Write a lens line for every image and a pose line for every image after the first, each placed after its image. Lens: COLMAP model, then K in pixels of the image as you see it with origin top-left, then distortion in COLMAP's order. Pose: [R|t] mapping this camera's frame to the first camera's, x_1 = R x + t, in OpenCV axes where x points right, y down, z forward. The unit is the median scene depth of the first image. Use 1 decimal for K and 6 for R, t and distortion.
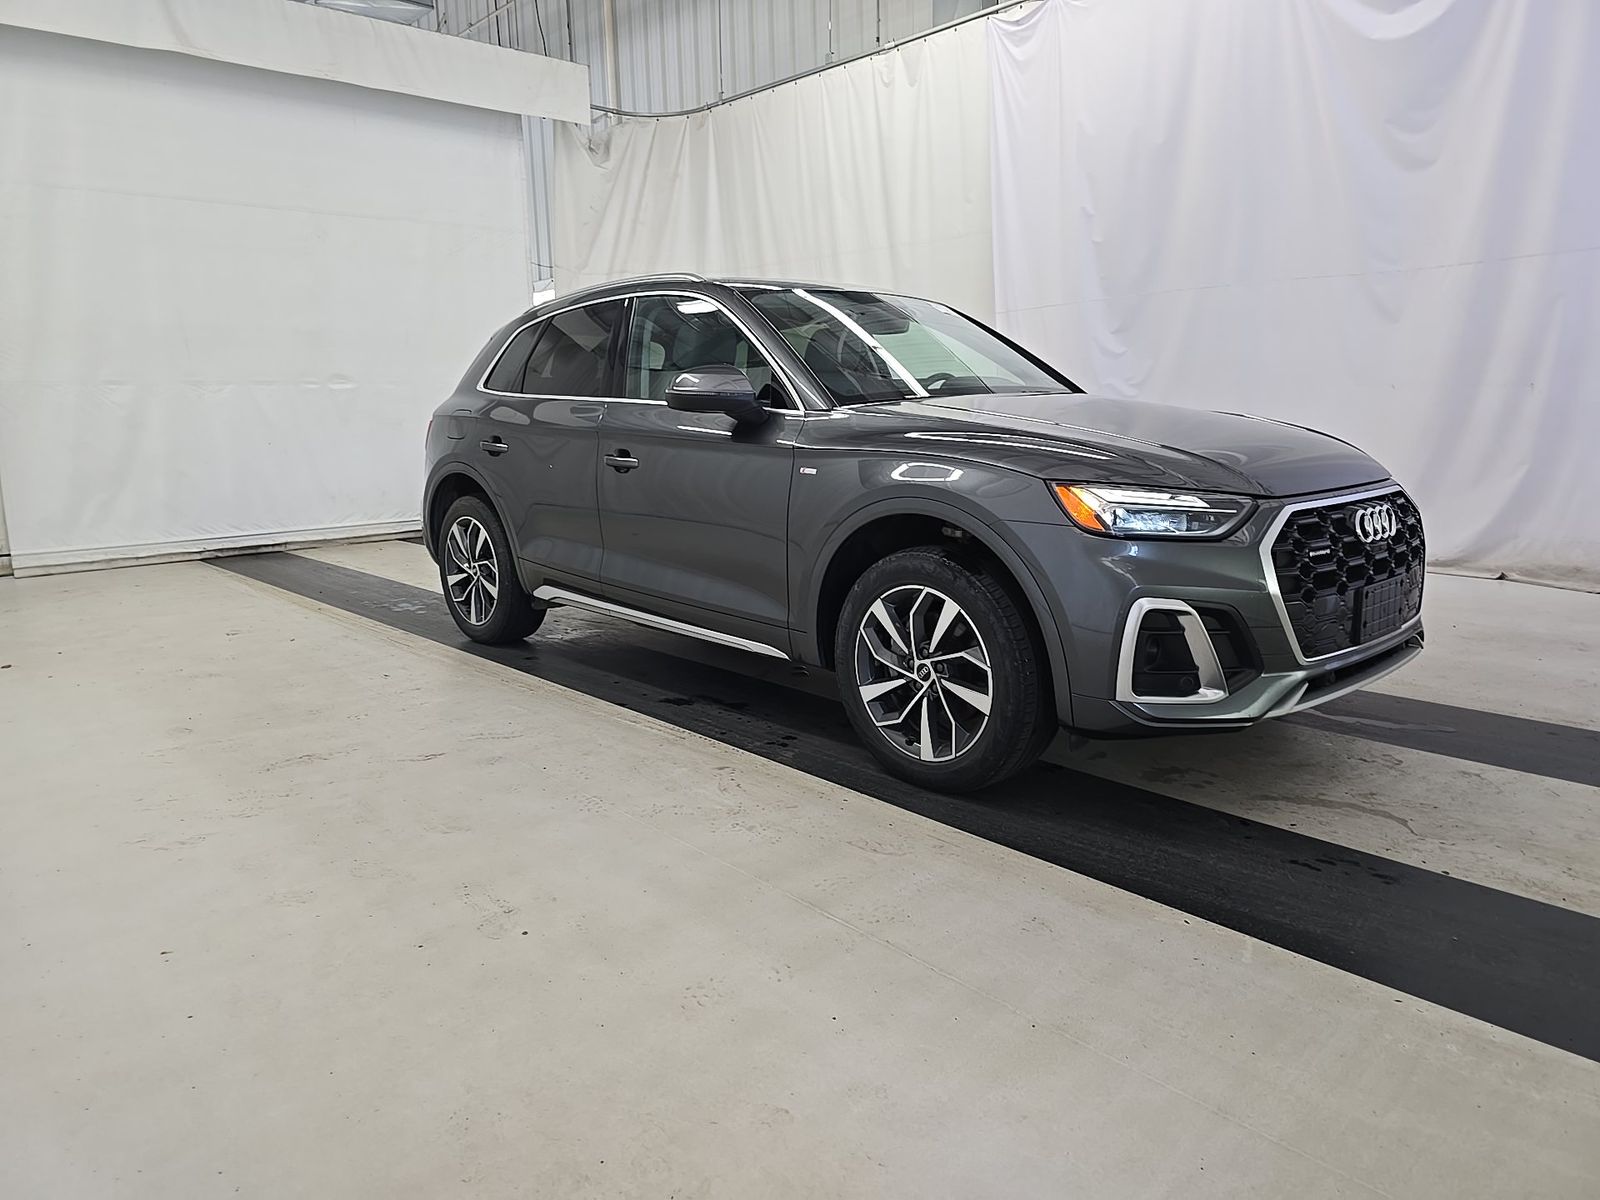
lens RADIAL K [[1081.7, 0, 808.8], [0, 1081.7, 608.5], [0, 0, 1]] dist [0.048461, -0.045608]
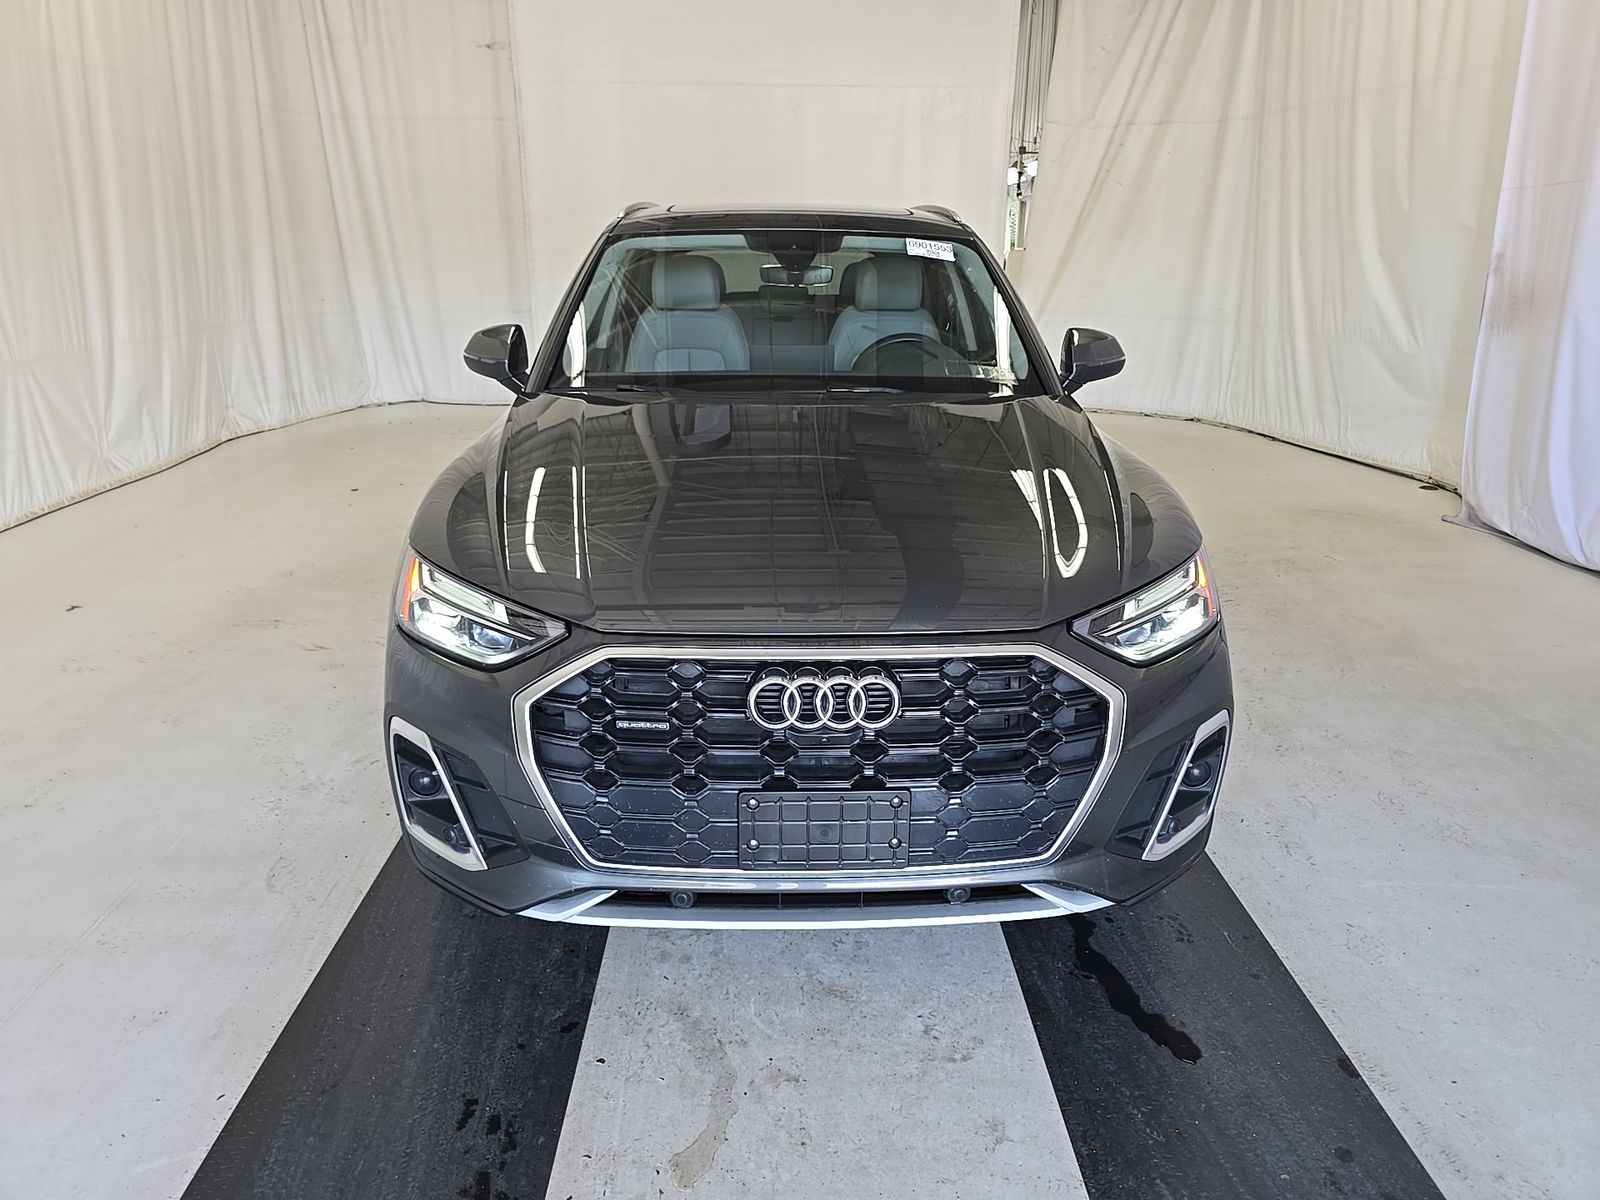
lens RADIAL K [[1081.7, 0, 808.8], [0, 1081.7, 608.5], [0, 0, 1]] dist [0.048461, -0.045608]
pose [[0.751884, 0.241472, -0.613483, 0.874806], [-0.145902, 0.968384, 0.202347, -0.254341], [0.642949, -0.062633, 0.763344, 0.510314]]
